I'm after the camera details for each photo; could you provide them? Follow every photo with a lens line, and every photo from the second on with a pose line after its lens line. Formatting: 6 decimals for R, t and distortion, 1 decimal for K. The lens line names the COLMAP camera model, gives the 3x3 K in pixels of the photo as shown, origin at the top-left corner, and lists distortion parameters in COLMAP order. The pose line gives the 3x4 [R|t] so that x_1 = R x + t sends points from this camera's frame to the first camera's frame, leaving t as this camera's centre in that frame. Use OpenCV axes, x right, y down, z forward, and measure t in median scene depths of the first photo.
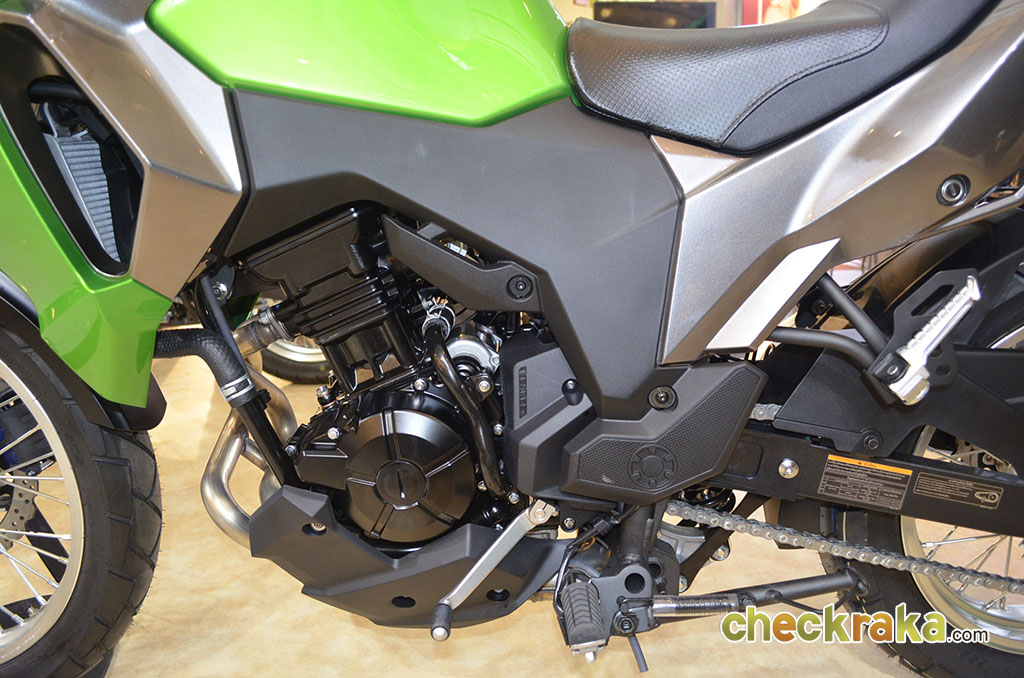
lens RADIAL K [[861.0, 0, 512.0], [0, 861.0, 339.0], [0, 0, 1]] dist [-0.001140, -0.001566]
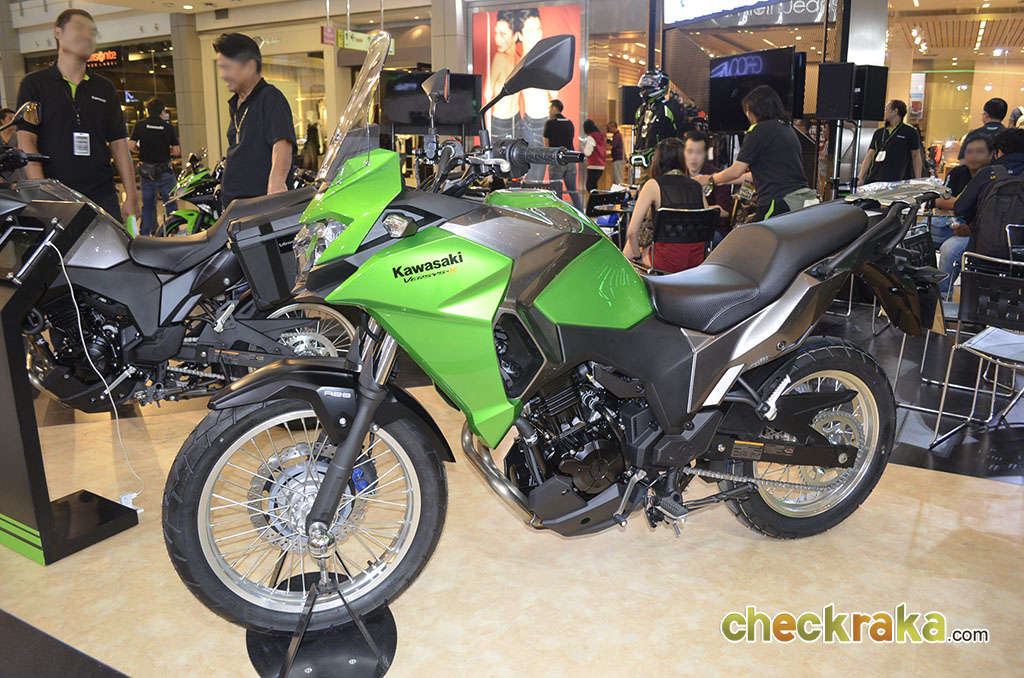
lens RADIAL K [[861.0, 0, 512.0], [0, 861.0, 339.0], [0, 0, 1]] dist [-0.001140, -0.001566]
pose [[0.942980, -0.058059, 0.327748, -1.191002], [0.057075, 0.998290, 0.012629, -0.262504], [-0.327920, 0.006798, 0.944681, -1.329751]]
